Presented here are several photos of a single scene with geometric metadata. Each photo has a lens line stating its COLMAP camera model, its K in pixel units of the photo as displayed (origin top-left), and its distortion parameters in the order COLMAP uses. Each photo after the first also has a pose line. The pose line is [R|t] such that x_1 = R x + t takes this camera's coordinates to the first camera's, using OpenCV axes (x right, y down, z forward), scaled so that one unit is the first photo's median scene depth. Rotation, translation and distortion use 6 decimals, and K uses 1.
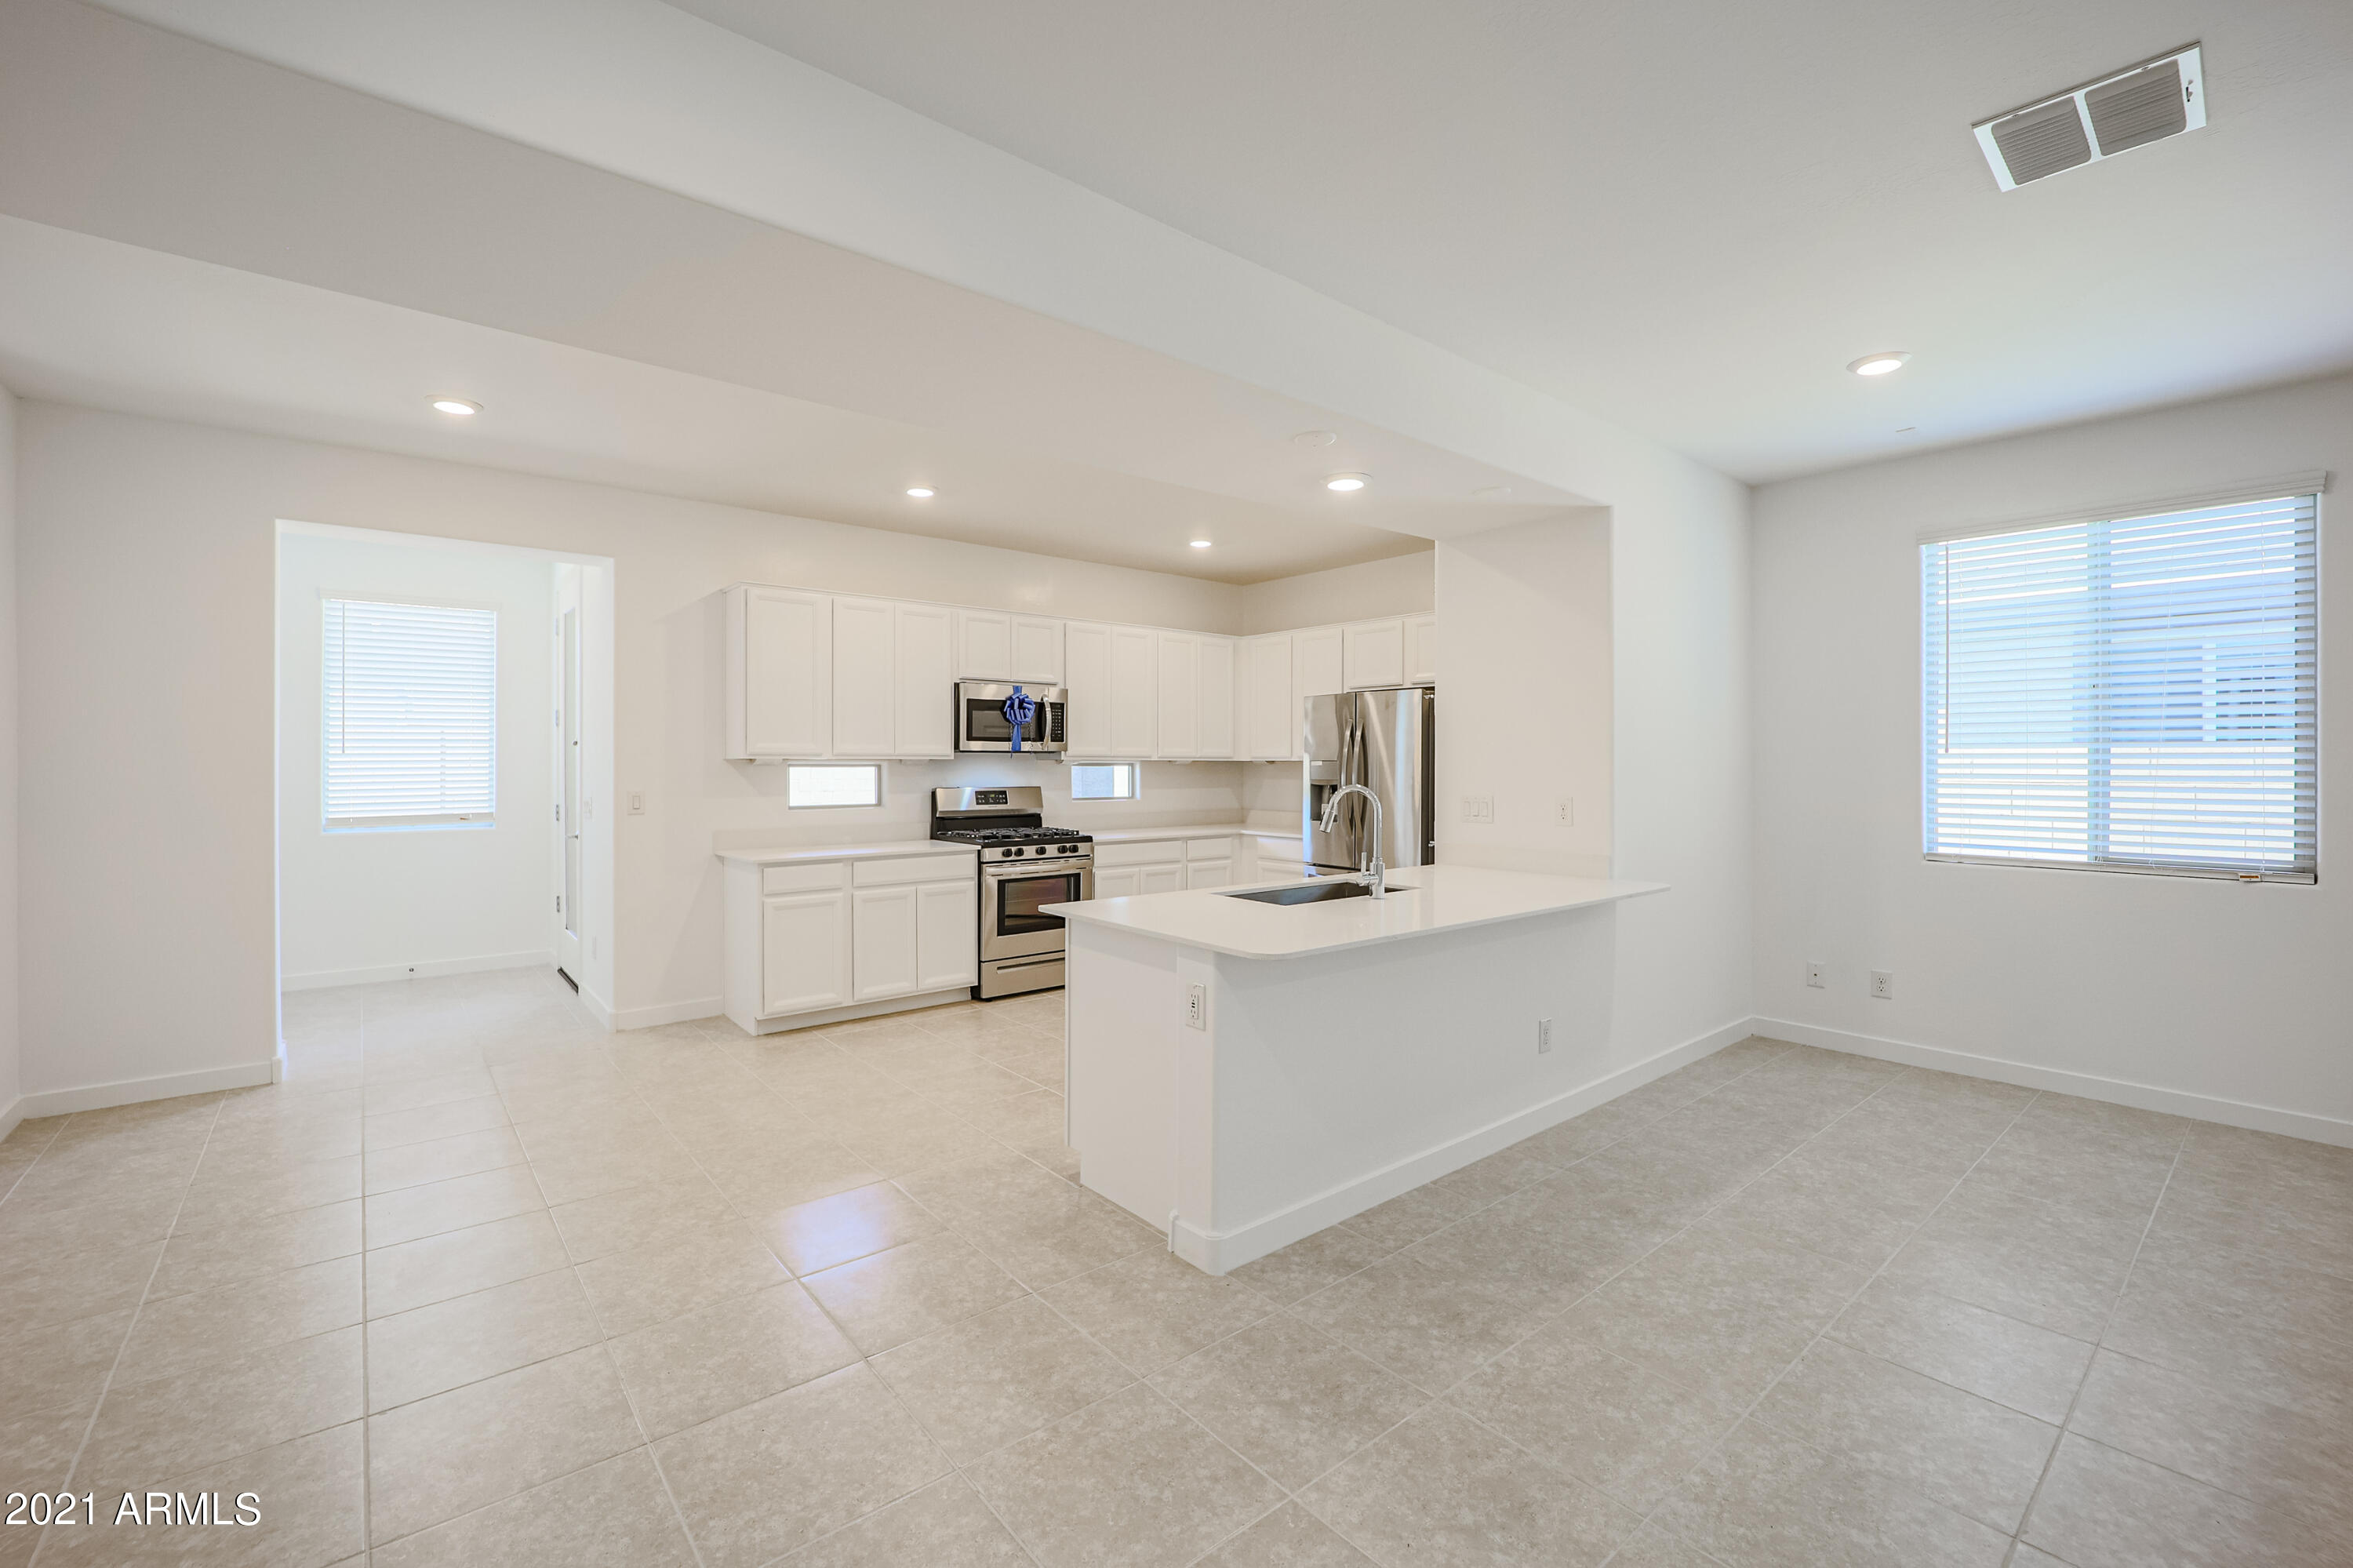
lens RADIAL K [[974.9, 0, 1158.9], [0, 974.9, 775.4], [0, 0, 1]] dist [-0.016644, 0.000843]
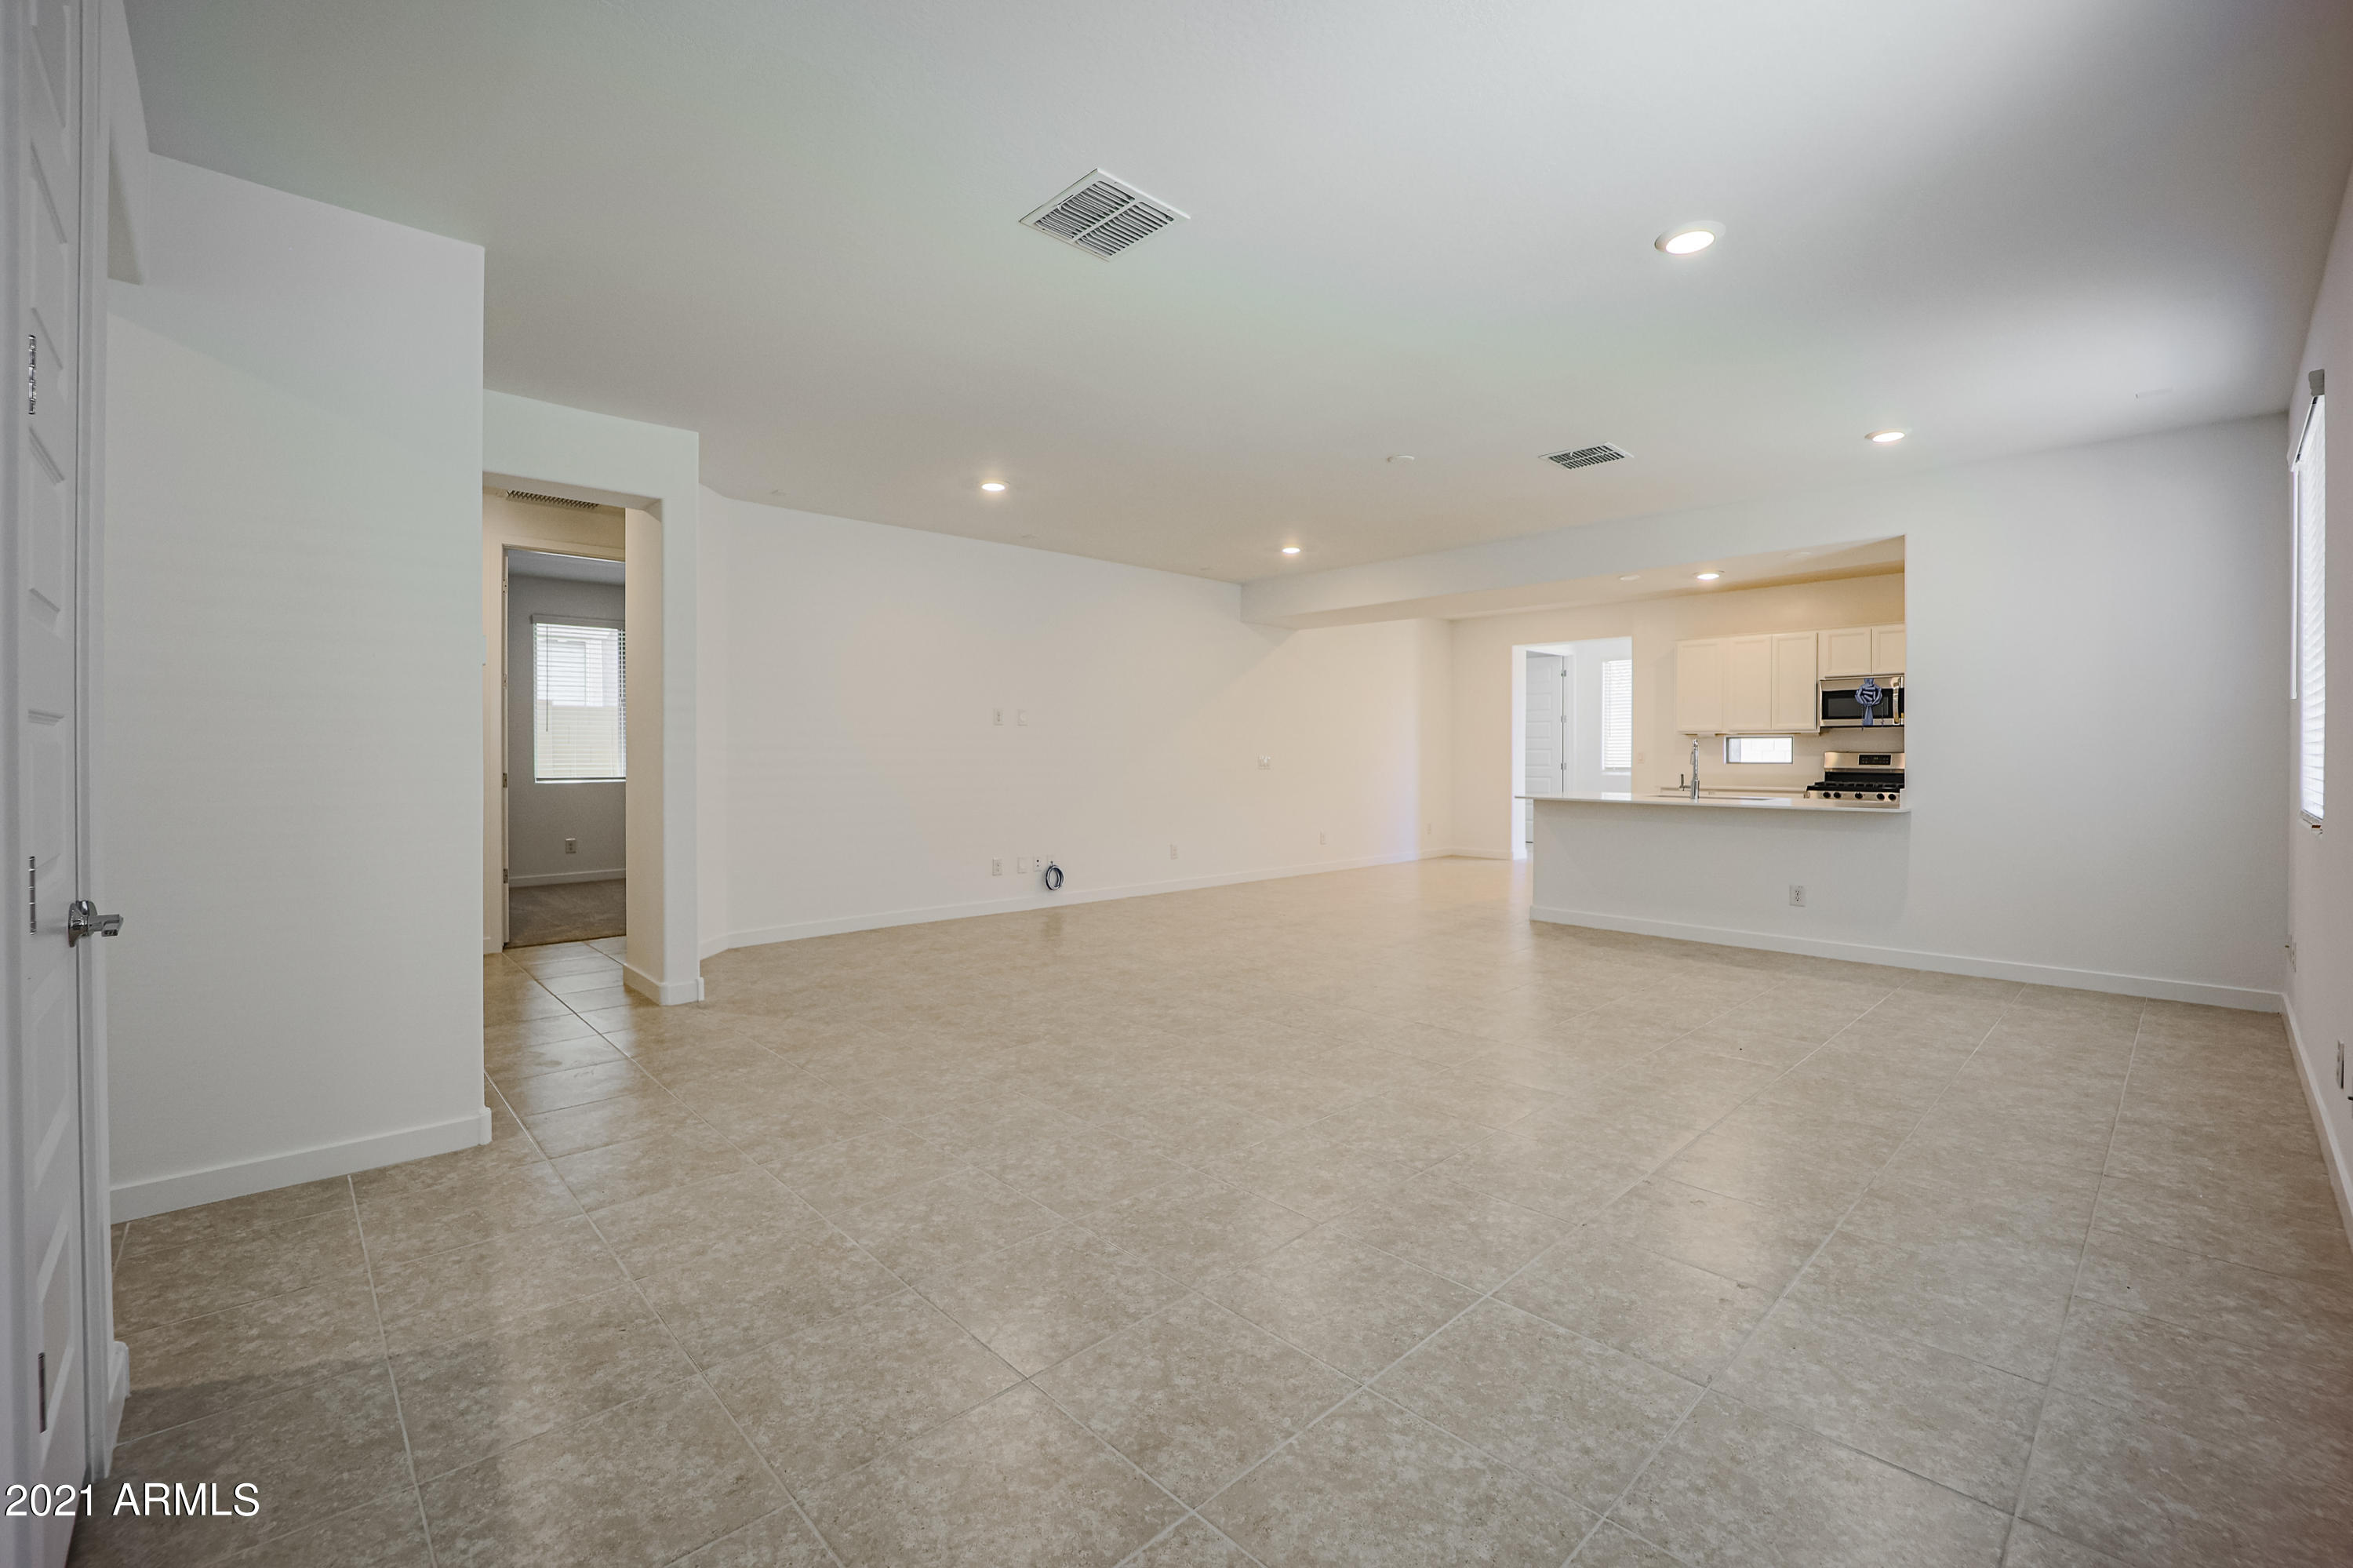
lens RADIAL K [[974.9, 0, 1159.7], [0, 974.9, 754.4], [0, 0, 1]] dist [-0.016644, 0.000843]
pose [[0.057619, -0.004983, -0.998326, 1.258409], [-0.013616, 0.999891, -0.005776, 0.040996], [0.998246, 0.013926, 0.057545, -0.090976]]
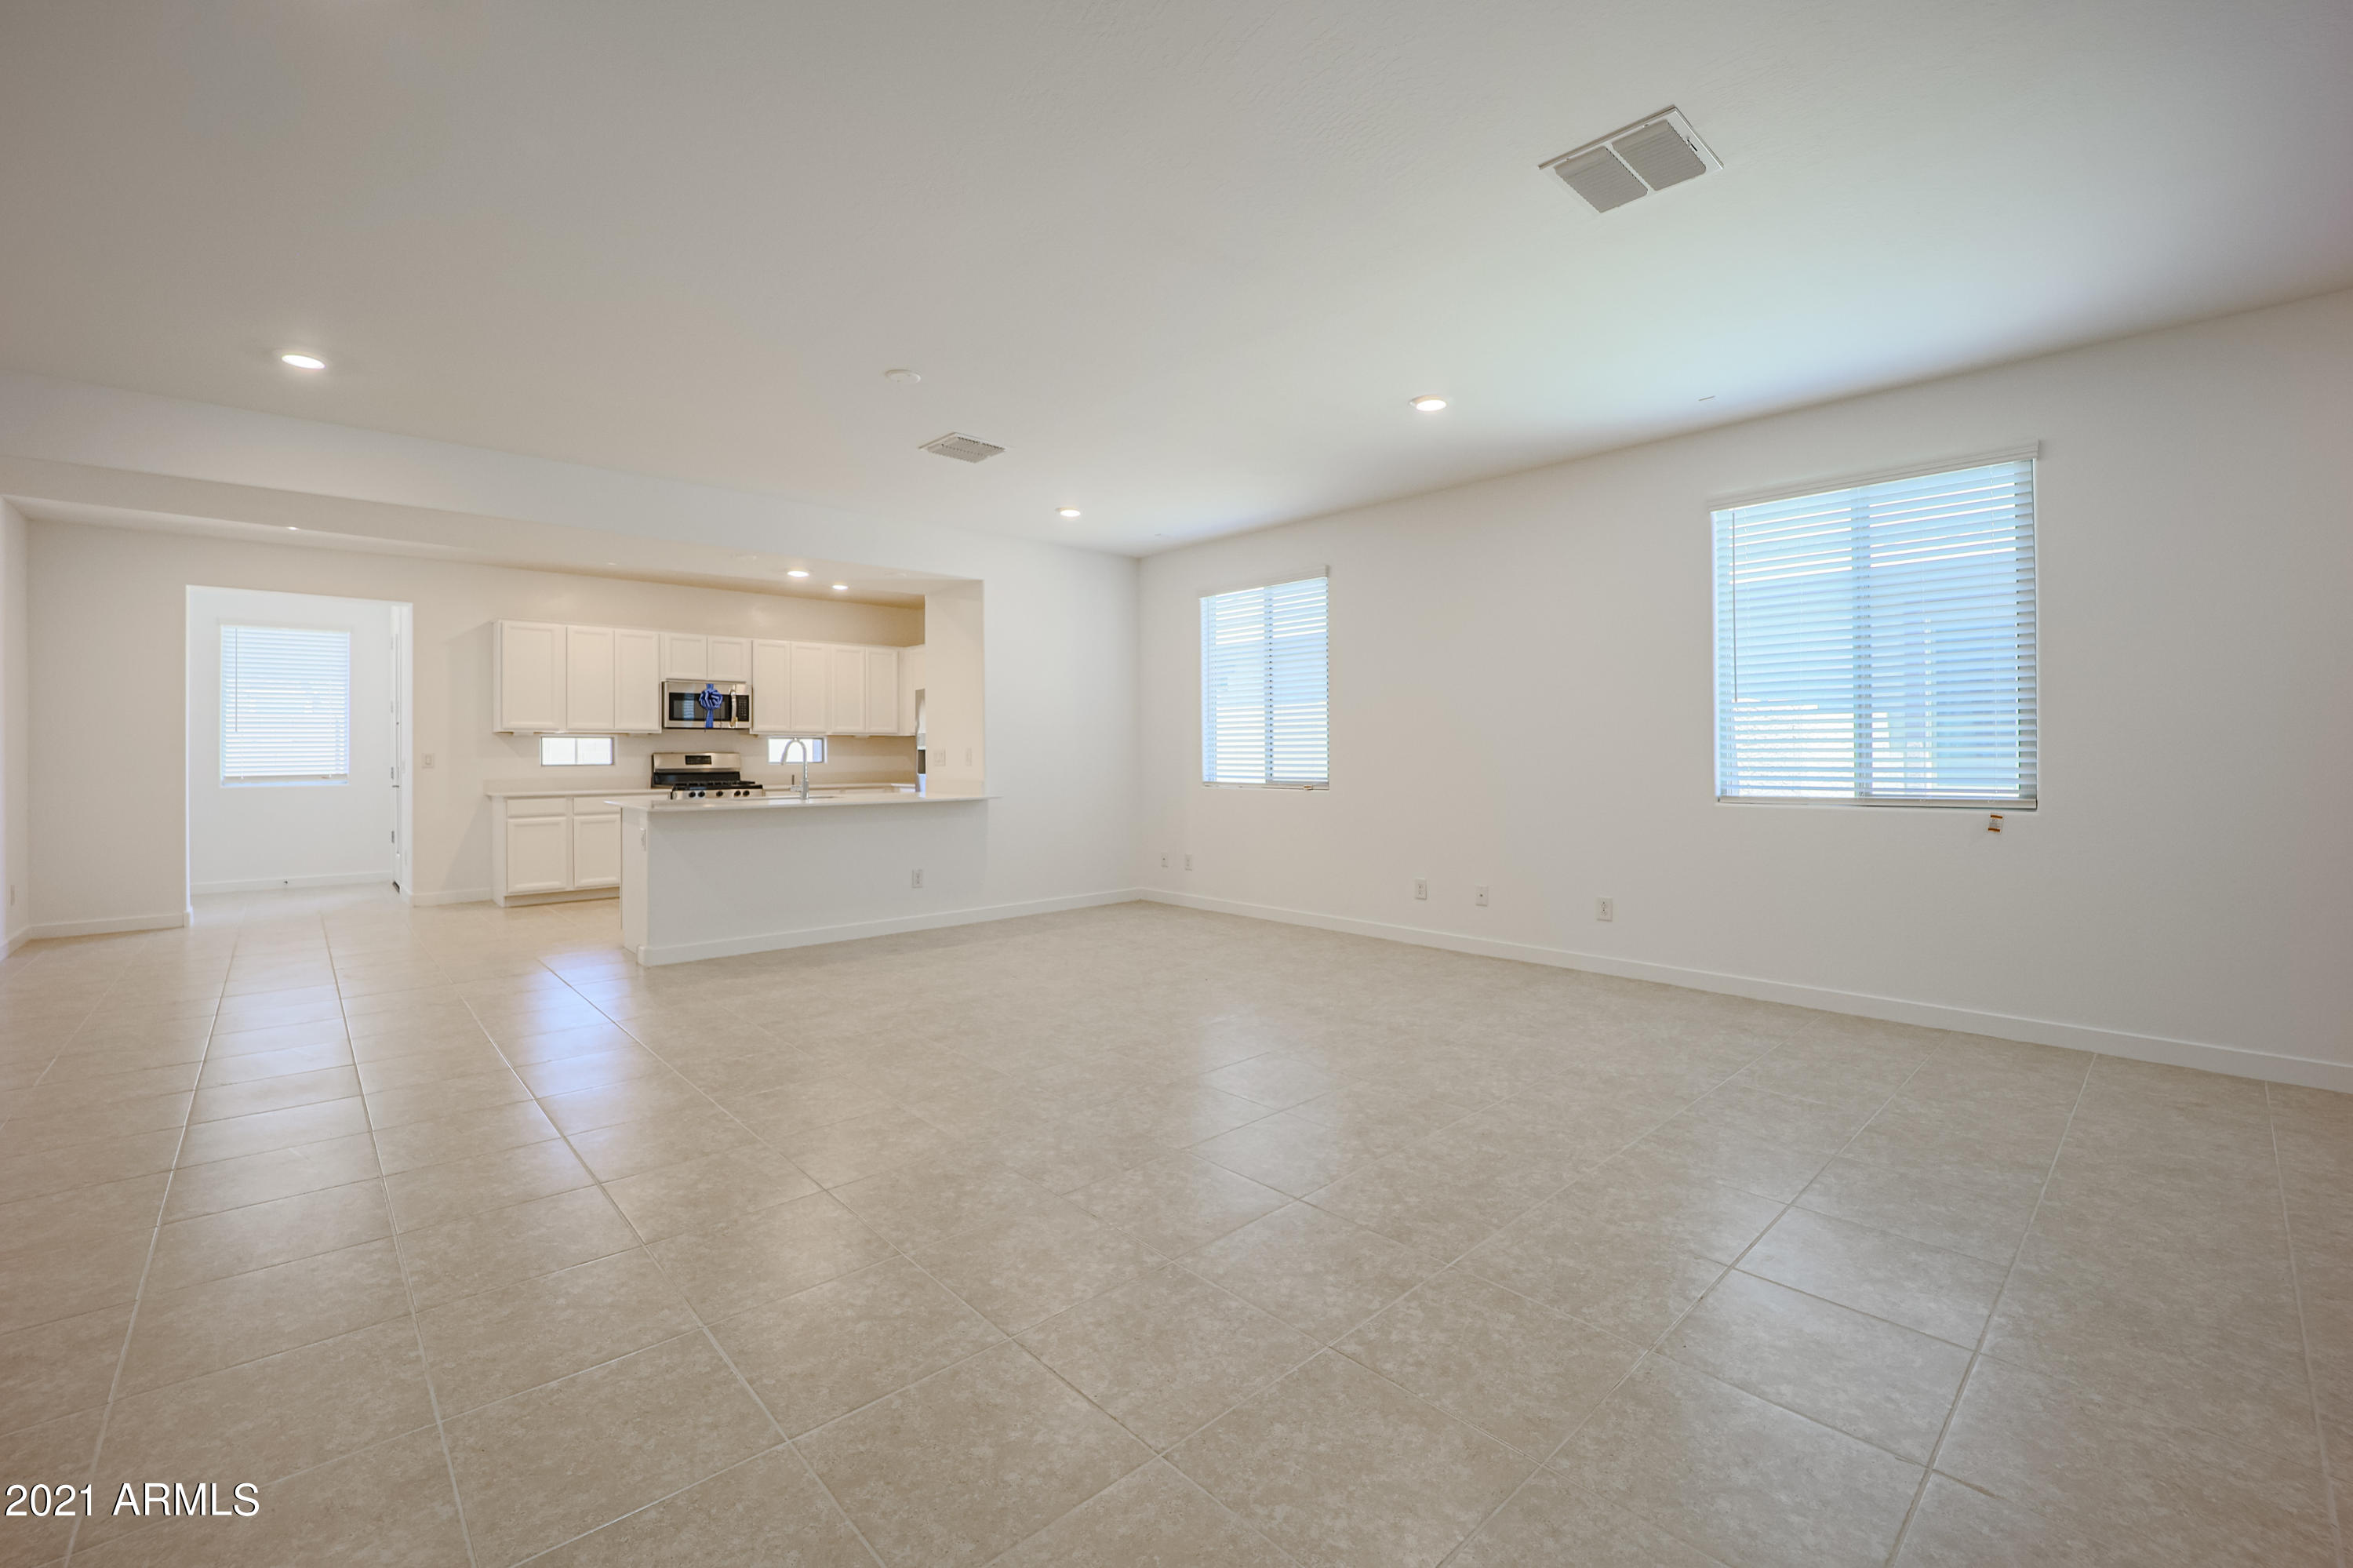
lens RADIAL K [[974.9, 0, 1162.8], [0, 974.9, 760.8], [0, 0, 1]] dist [-0.016644, 0.000843]
pose [[0.998780, -0.007092, 0.048869, 0.503138], [0.007472, 0.999943, -0.007590, 0.044638], [-0.048812, 0.007946, 0.998776, -0.540546]]
